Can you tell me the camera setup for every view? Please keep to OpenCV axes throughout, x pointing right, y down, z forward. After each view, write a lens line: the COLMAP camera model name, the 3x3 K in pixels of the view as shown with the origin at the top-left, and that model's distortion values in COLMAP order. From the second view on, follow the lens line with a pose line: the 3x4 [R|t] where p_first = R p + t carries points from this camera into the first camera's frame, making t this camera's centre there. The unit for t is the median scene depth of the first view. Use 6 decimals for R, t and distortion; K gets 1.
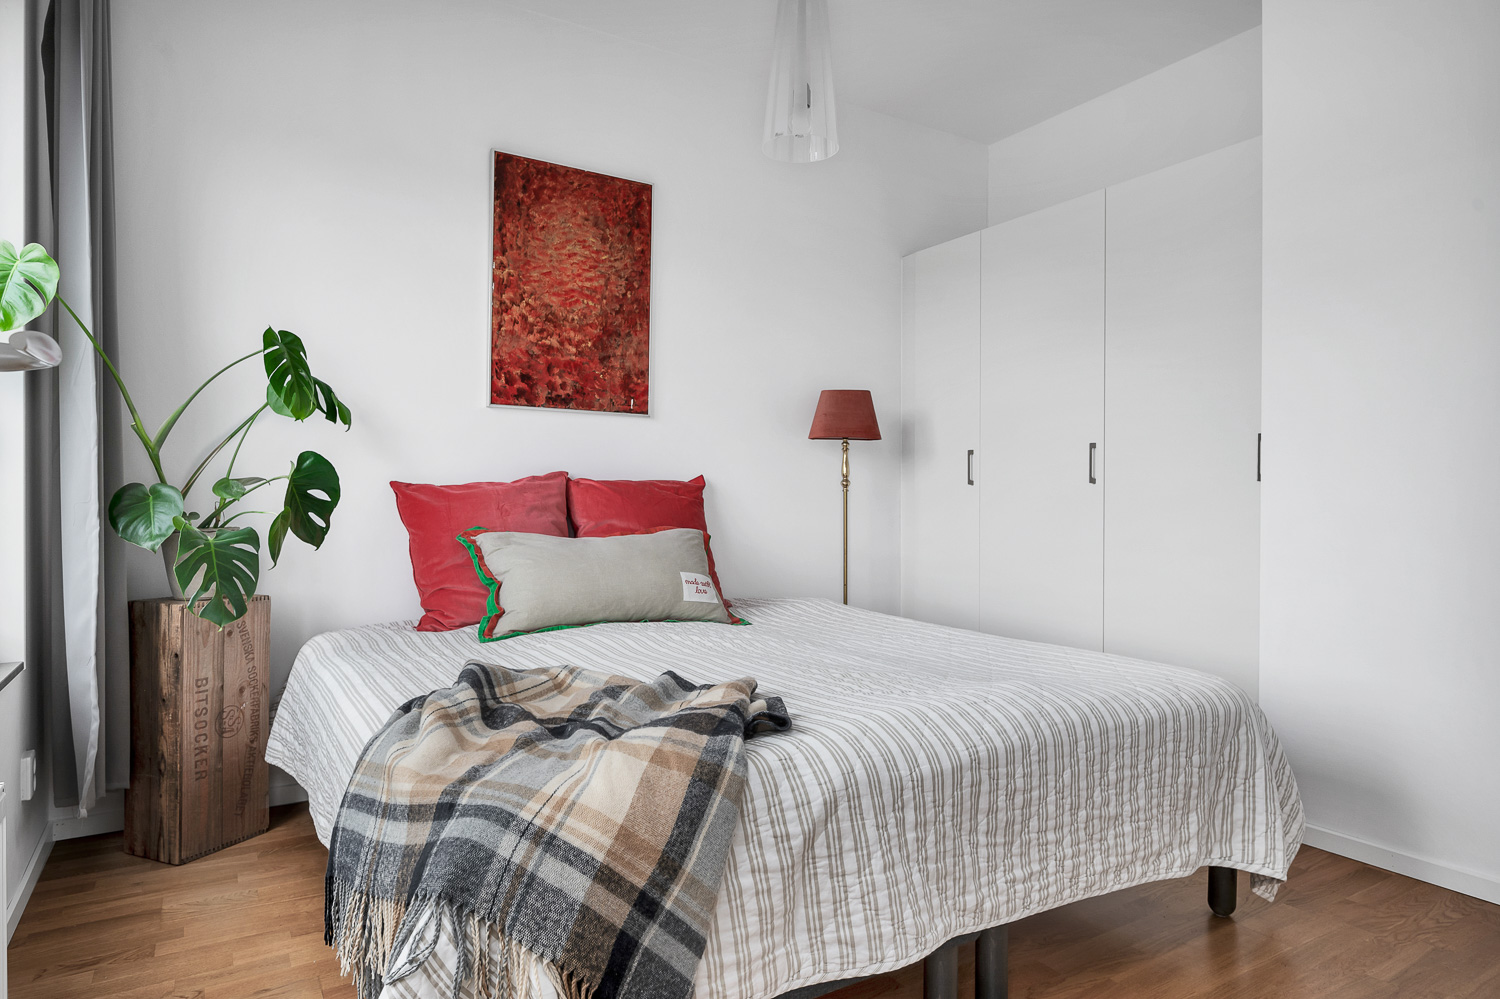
lens RADIAL K [[937.2, 0, 750.0], [0, 937.2, 499.5], [0, 0, 1]] dist [-0.001127, 0.014335]
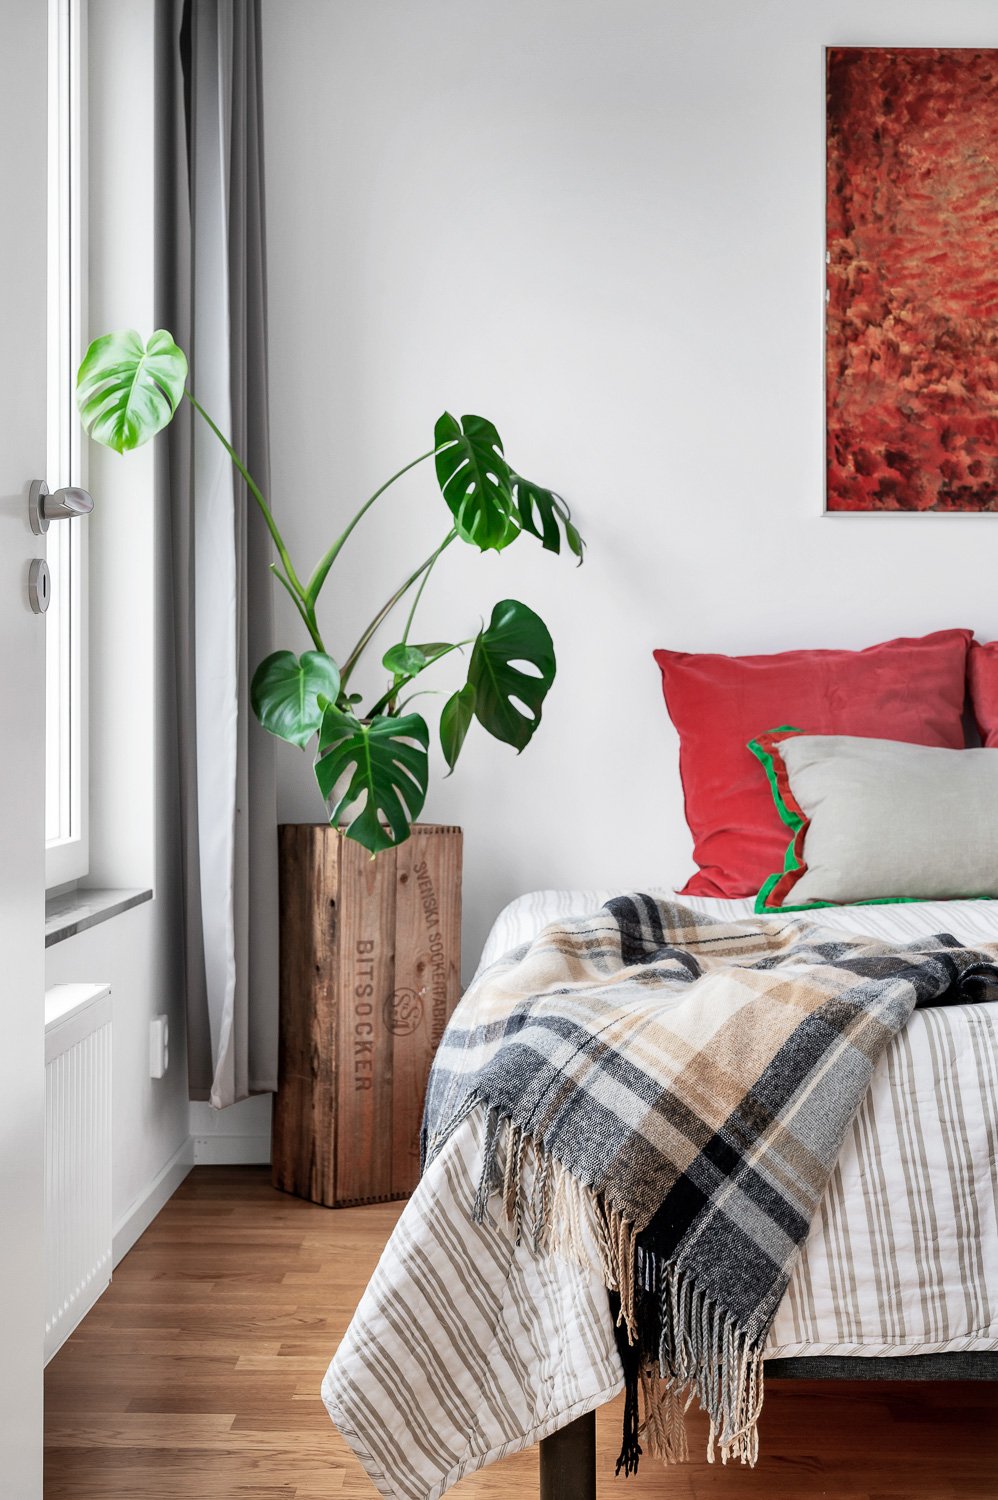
lens RADIAL K [[2293.6, 0, 499.0], [0, 2293.6, 750.0], [0, 0, 1]] dist [0.007246, 1.345749]
pose [[0.856896, 0.011047, -0.515371, 0.347082], [-0.005674, 0.999912, 0.012000, 0.033827], [0.515459, -0.007358, 0.856883, -0.361598]]
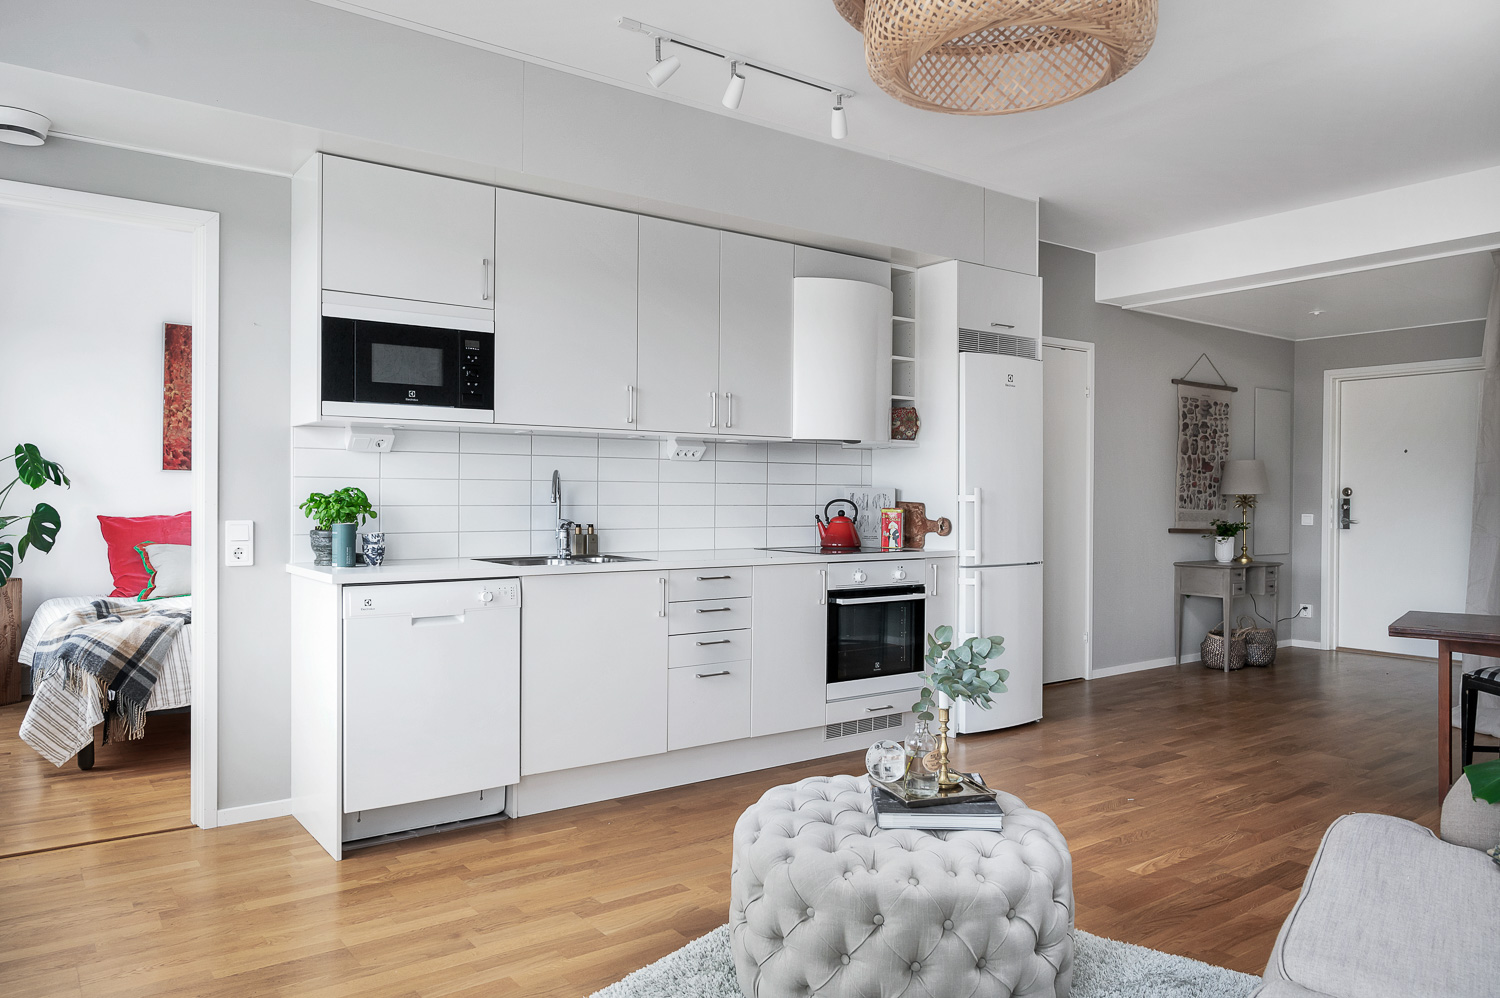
lens RADIAL K [[1021.0, 0, 746.2], [0, 1021.0, 508.6], [0, 0, 1]] dist [-0.001679, 0.000633]
pose [[0.993454, 0.004991, 0.114126, 0.767206], [-0.005991, 0.999947, 0.008416, -0.069690], [-0.114078, -0.009045, 0.993431, -1.317982]]
